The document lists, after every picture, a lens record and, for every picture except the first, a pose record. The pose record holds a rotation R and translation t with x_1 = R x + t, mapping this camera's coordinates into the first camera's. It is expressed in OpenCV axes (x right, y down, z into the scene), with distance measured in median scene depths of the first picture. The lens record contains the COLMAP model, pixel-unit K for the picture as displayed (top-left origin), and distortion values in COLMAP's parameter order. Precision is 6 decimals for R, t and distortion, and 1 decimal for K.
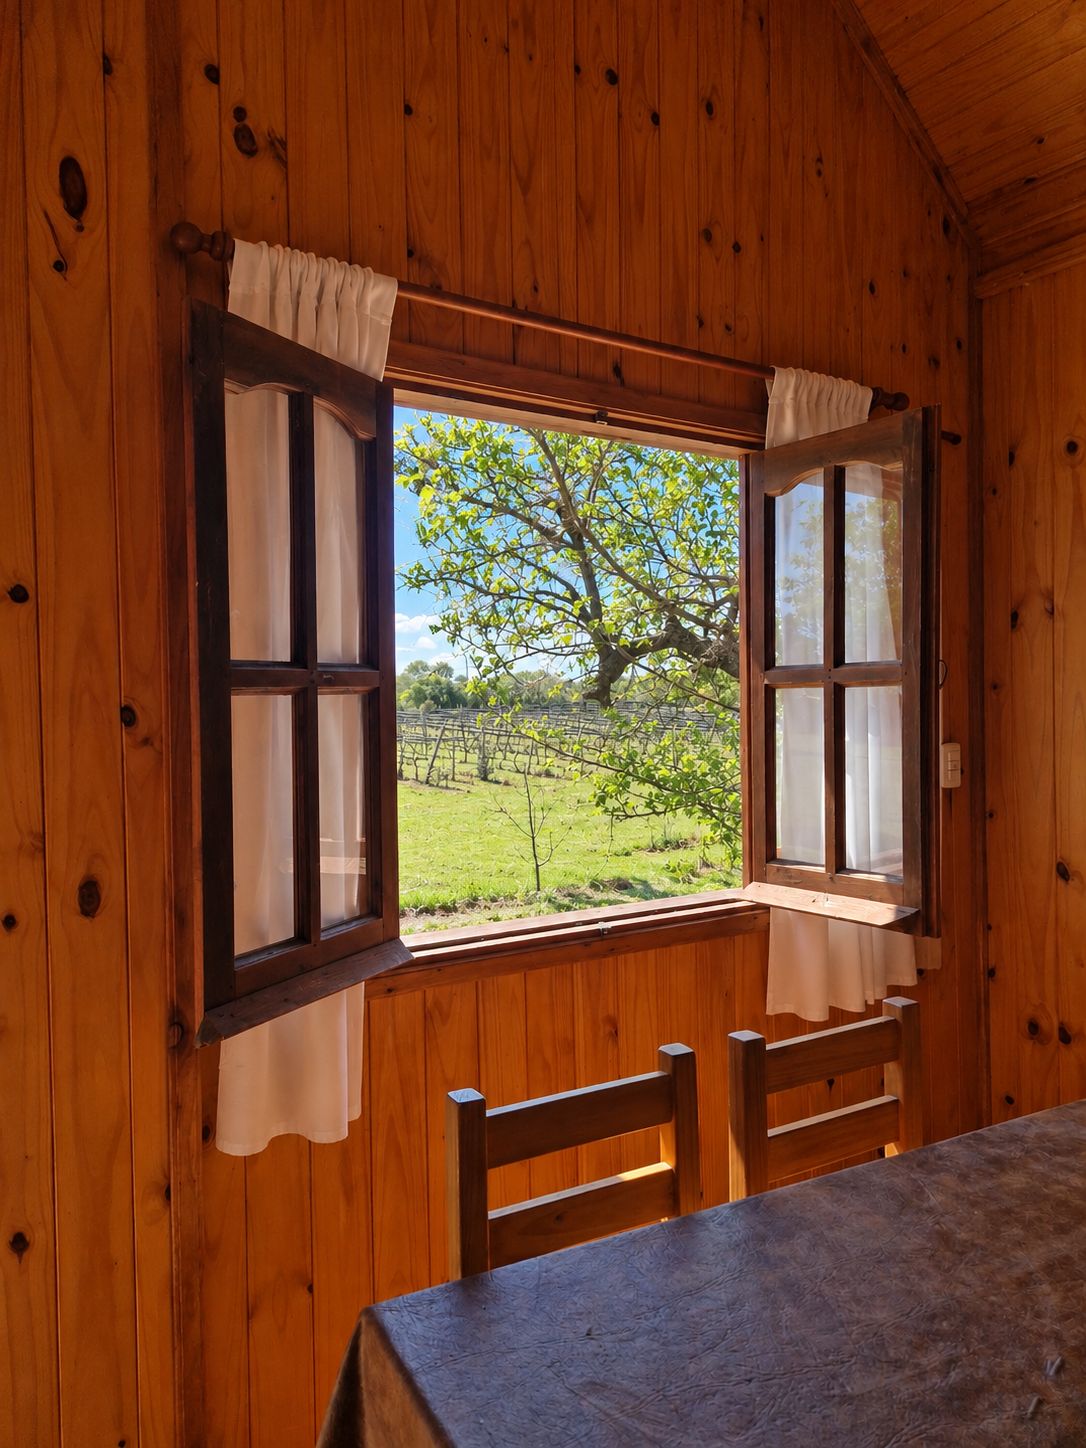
lens RADIAL K [[1021.6, 0, 543.0], [0, 1021.6, 724.0], [0, 0, 1]] dist [0.050125, -0.019944]
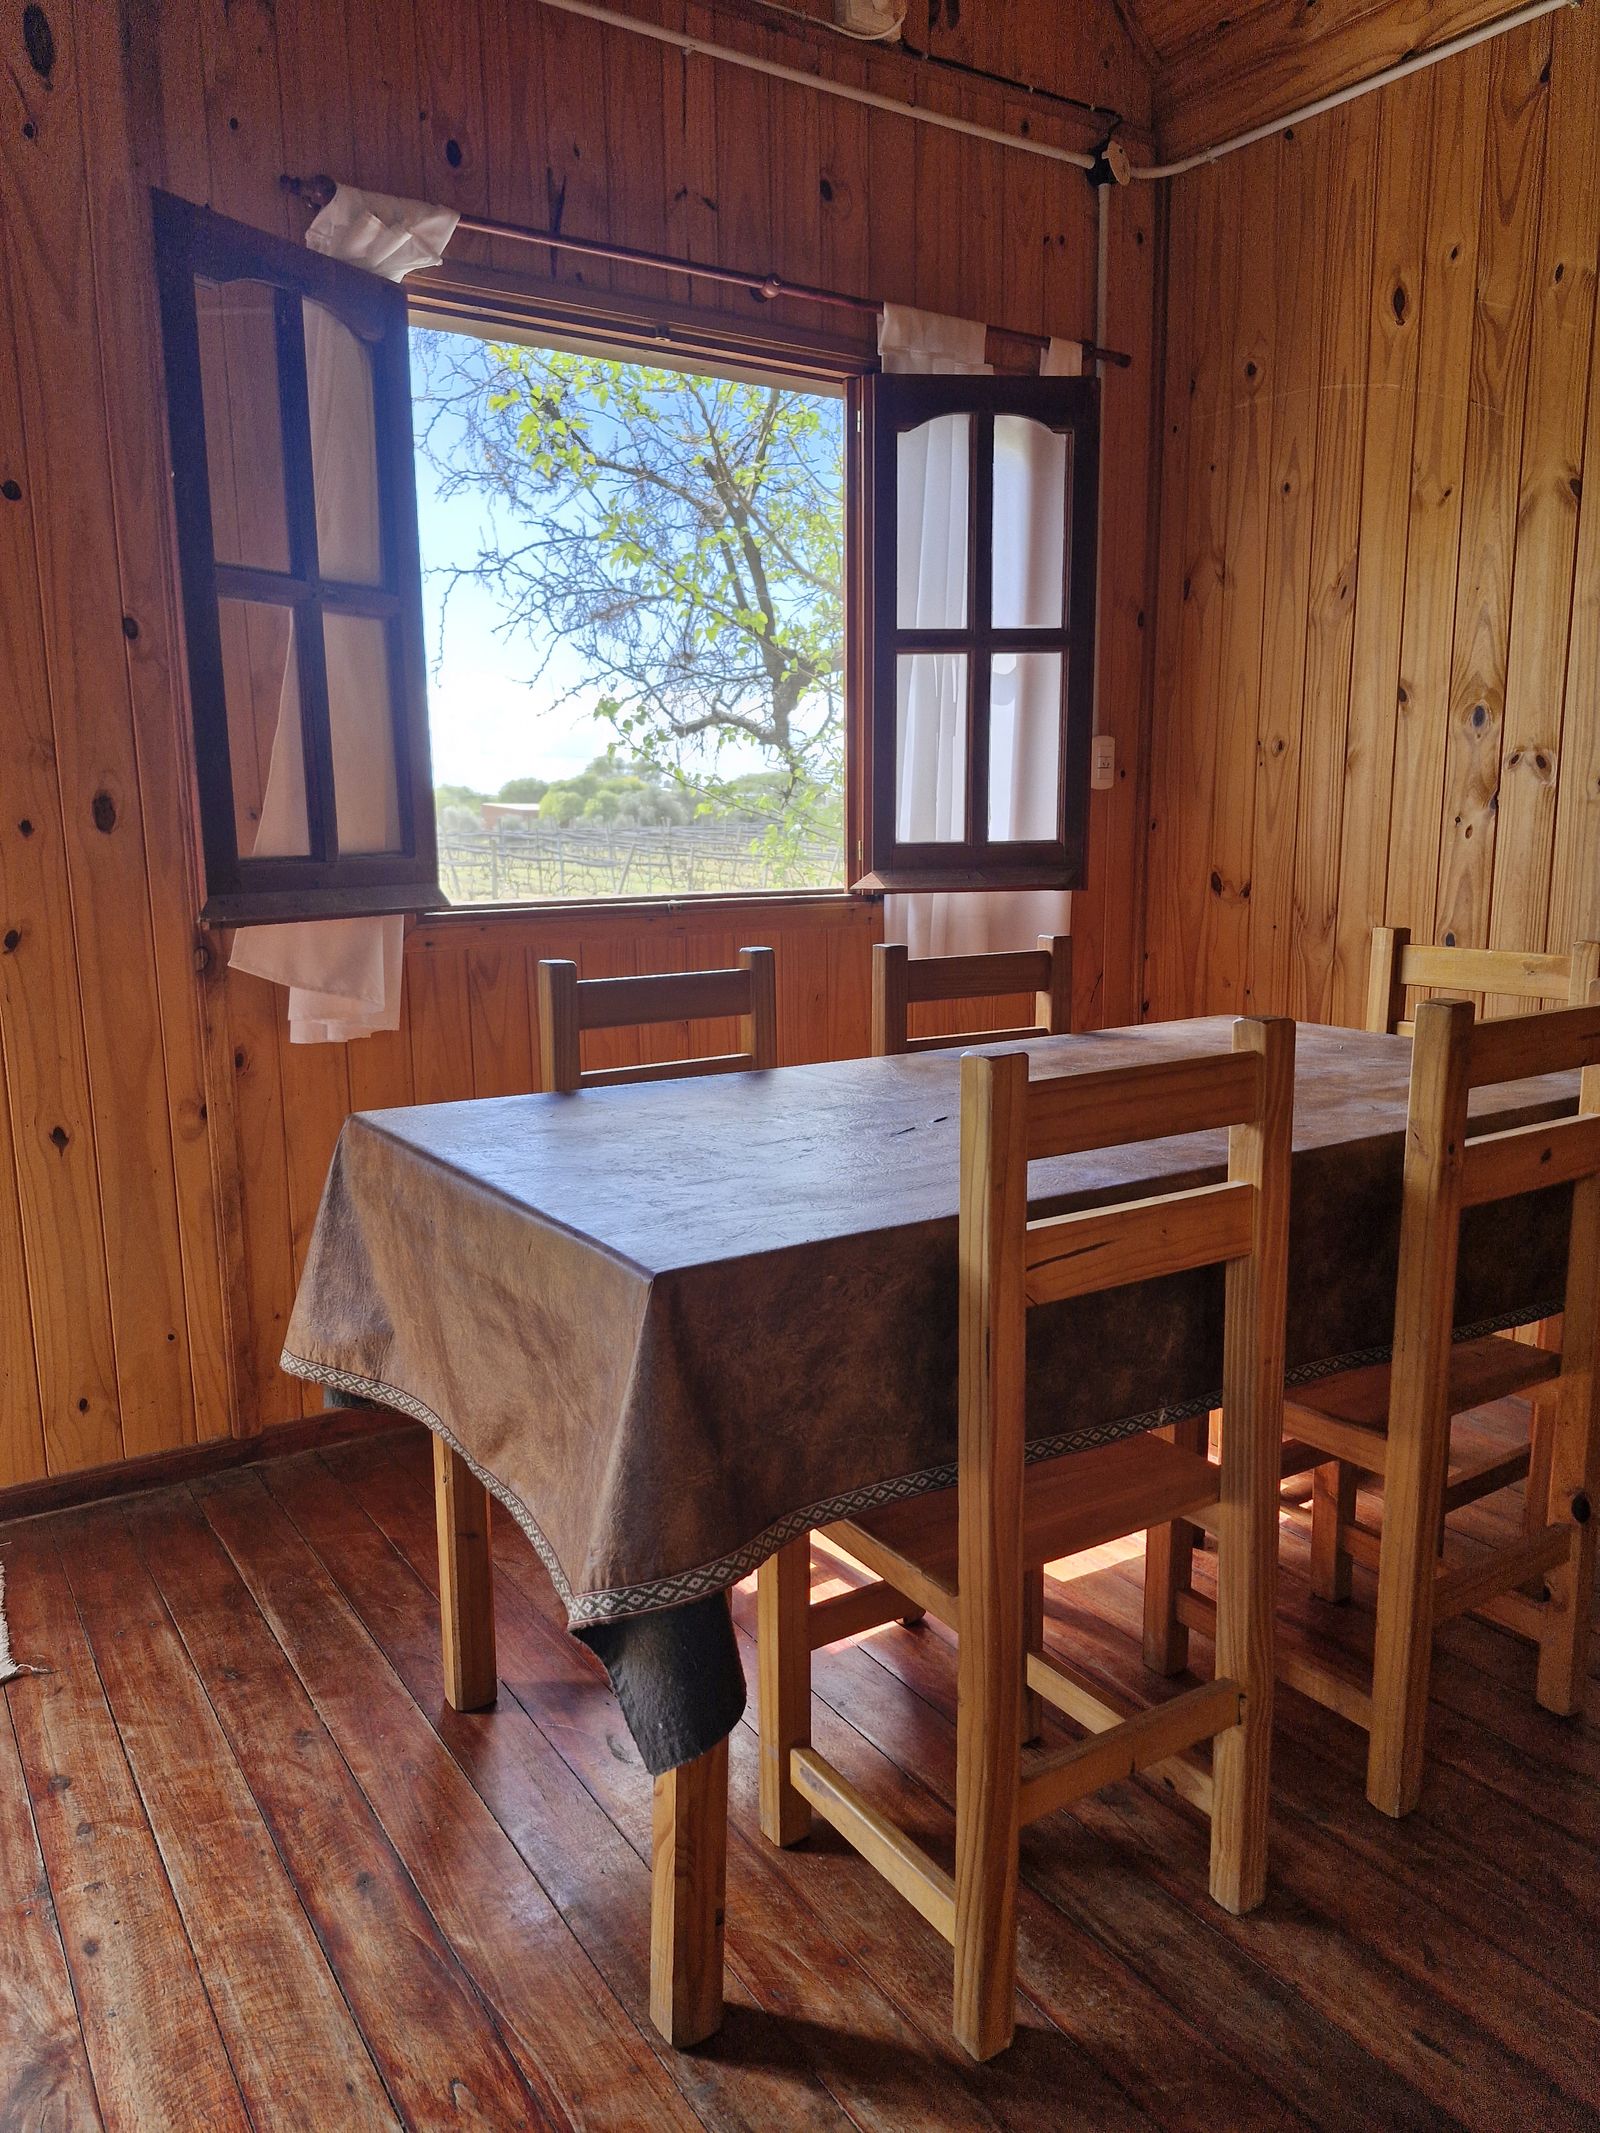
lens RADIAL K [[1504.9, 0, 800.0], [0, 1504.9, 1066.5], [0, 0, 1]] dist [0.050125, -0.019944]
pose [[0.999985, 0.005318, 0.000986, 0.224368], [-0.005403, 0.990542, 0.137101, 0.193063], [-0.000248, -0.137104, 0.990557, -0.473154]]
